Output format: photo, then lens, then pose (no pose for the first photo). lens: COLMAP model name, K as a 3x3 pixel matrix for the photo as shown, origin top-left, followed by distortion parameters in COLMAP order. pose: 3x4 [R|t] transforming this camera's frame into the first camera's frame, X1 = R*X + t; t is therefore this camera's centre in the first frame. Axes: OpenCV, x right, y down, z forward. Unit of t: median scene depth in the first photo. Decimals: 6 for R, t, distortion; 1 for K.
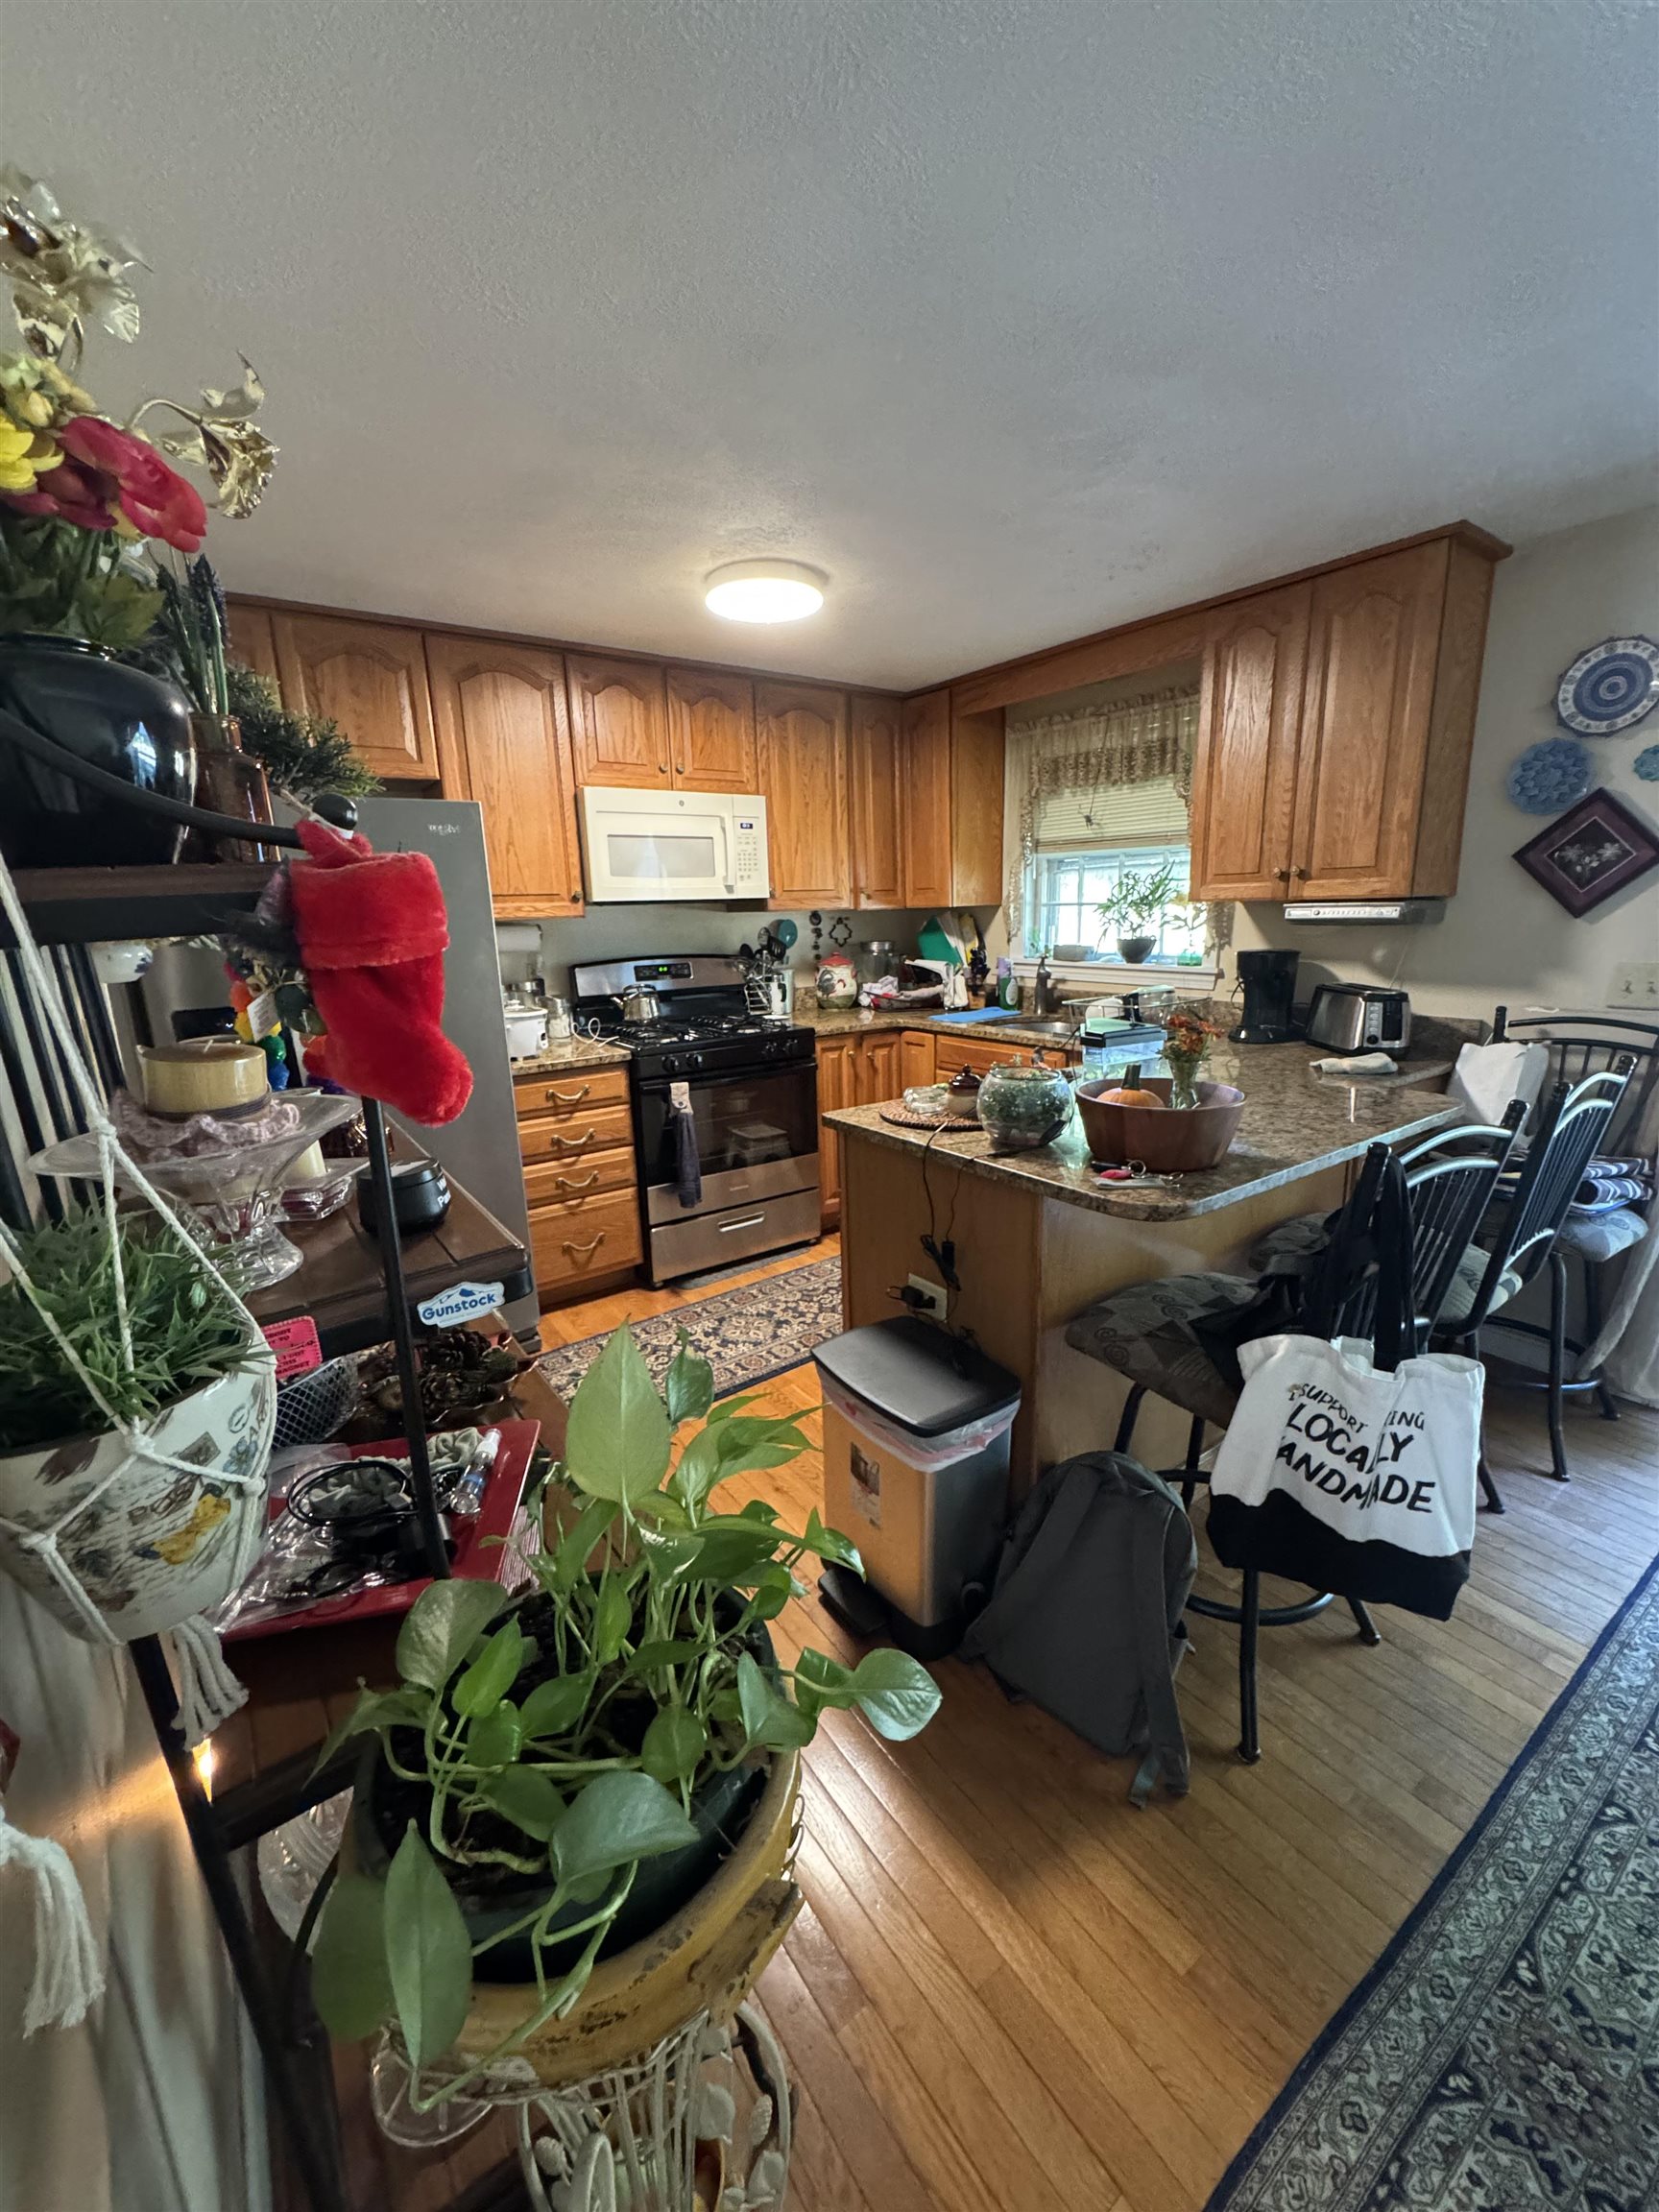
lens RADIAL K [[887.7, 0, 831.6], [0, 887.7, 1106.2], [0, 0, 1]] dist [-0.000285, 0.000093]
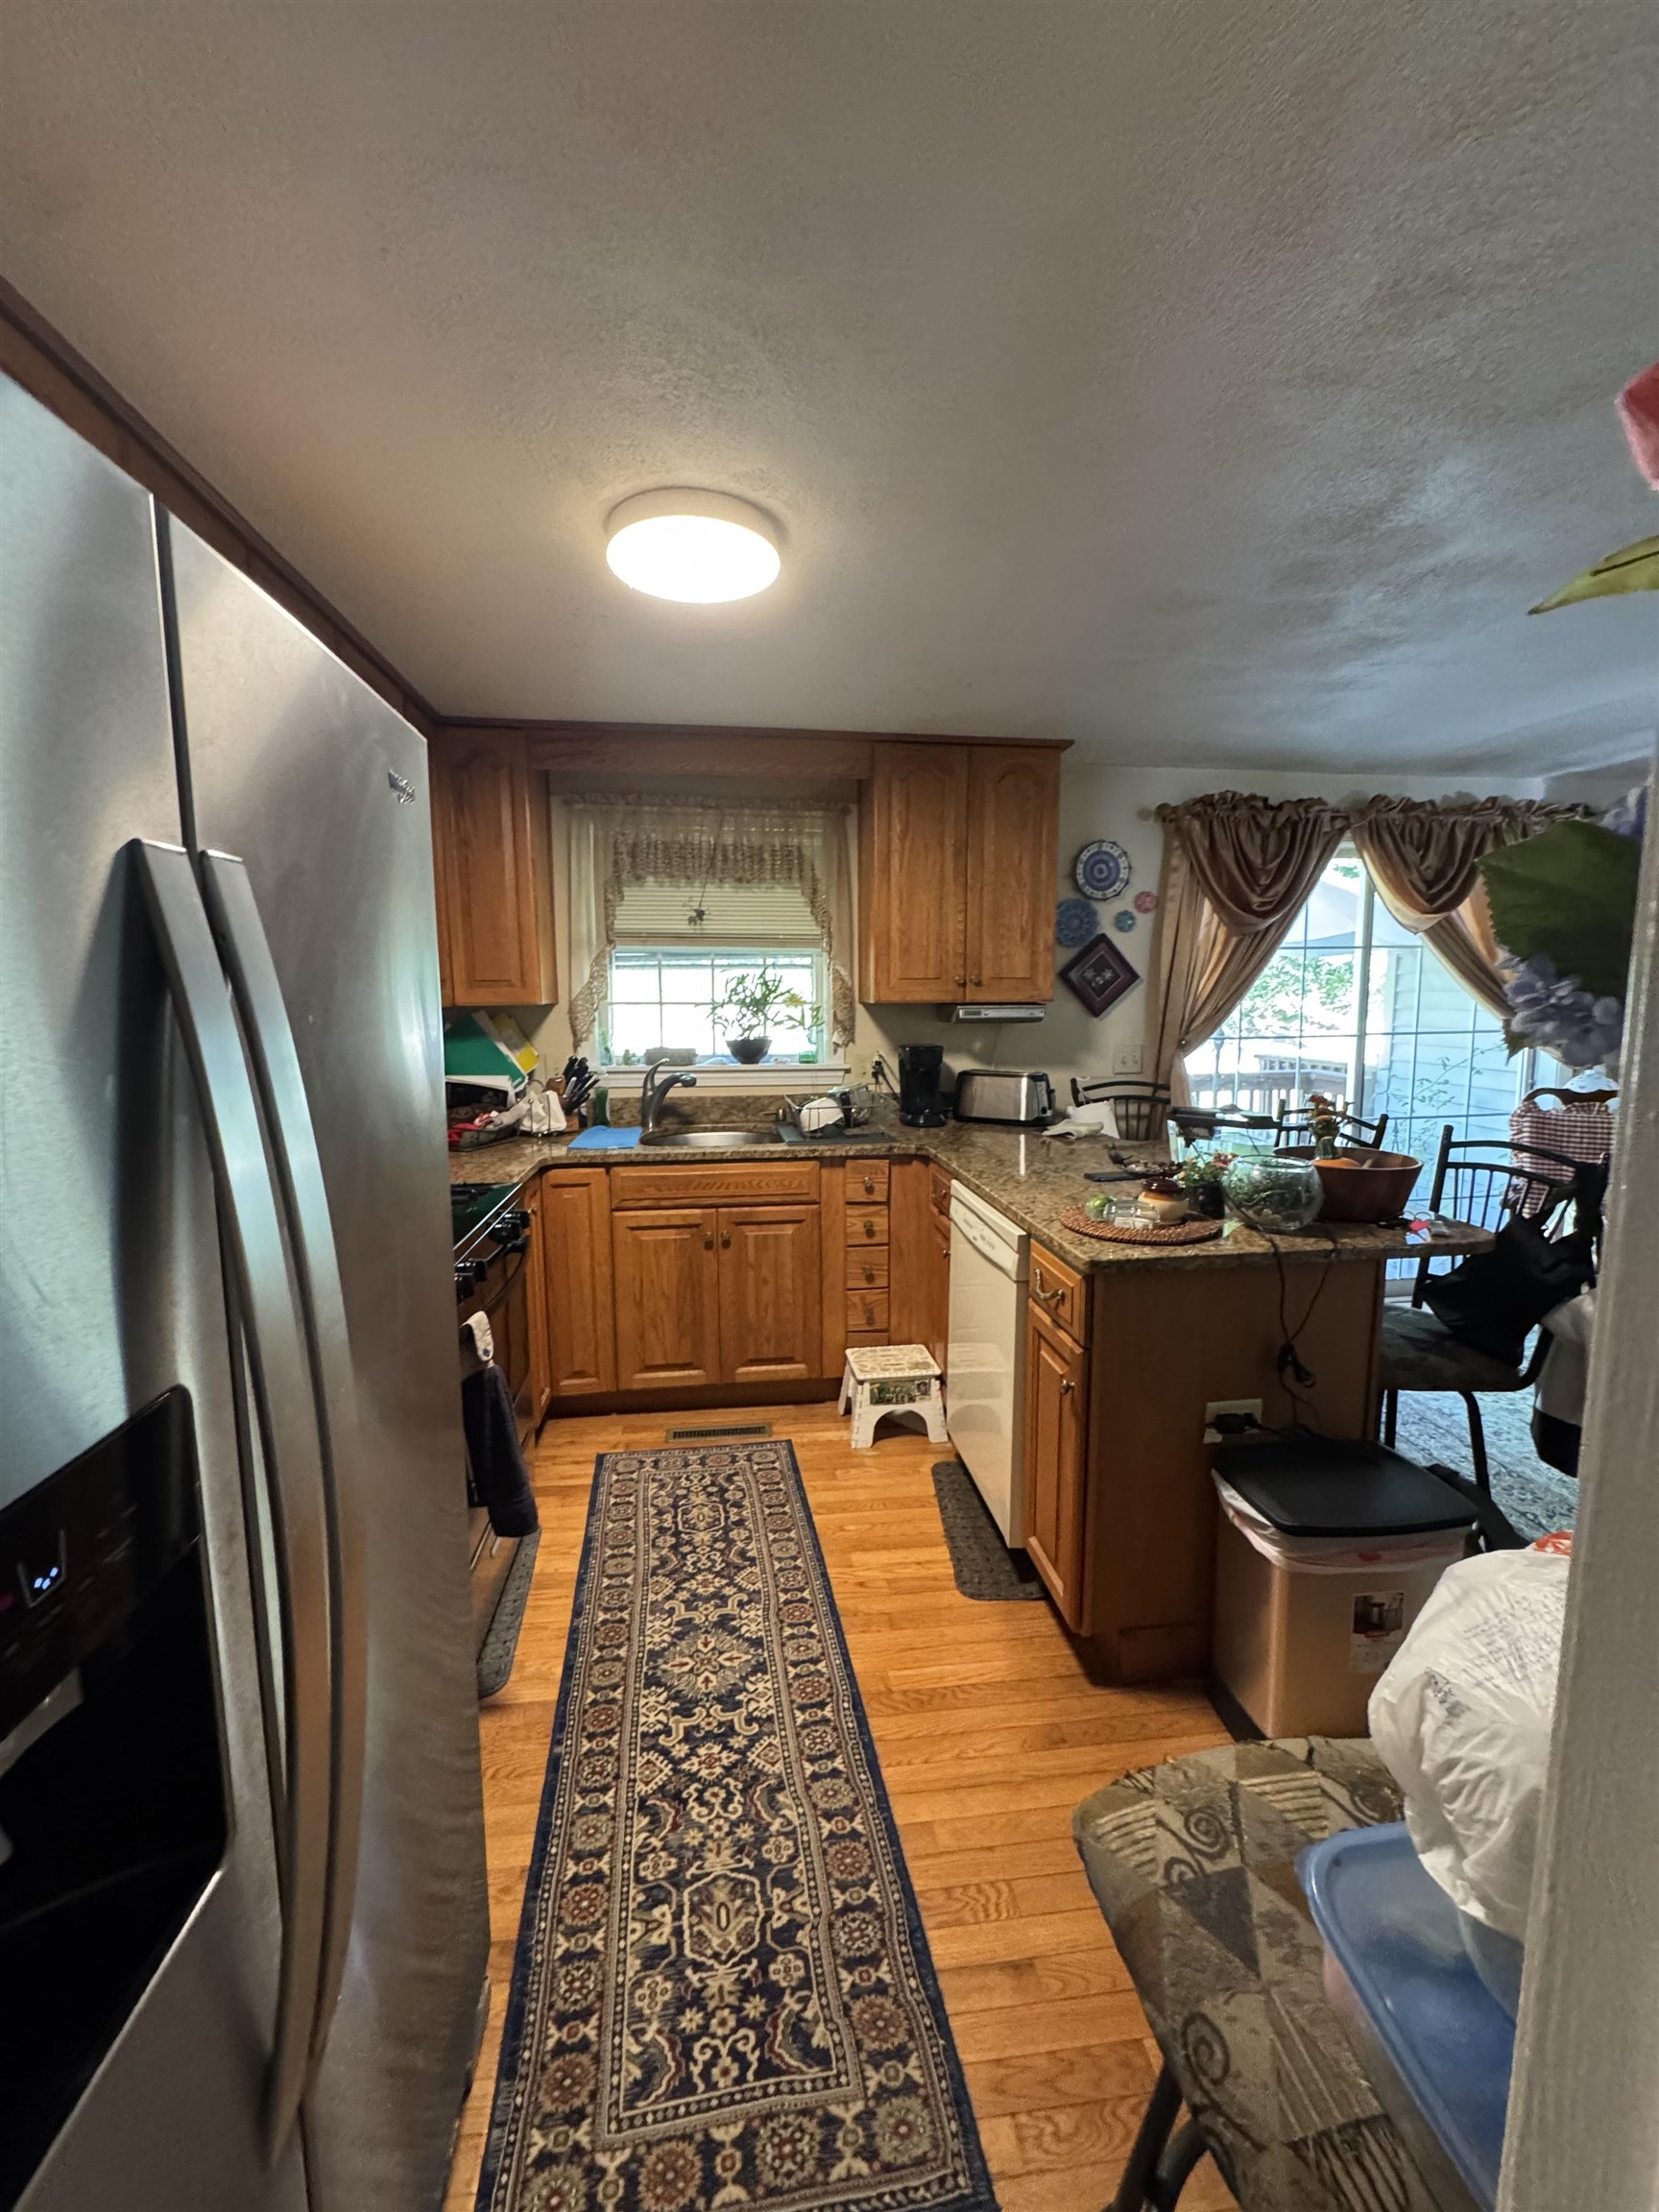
lens RADIAL K [[887.7, 0, 830.2], [0, 887.7, 1108.7], [0, 0, 1]] dist [-0.000285, 0.000093]
pose [[0.472614, -0.093439, 0.876302, -0.564988], [0.186804, 0.982389, 0.004003, -0.120385], [-0.861244, 0.161805, 0.481745, 0.555240]]
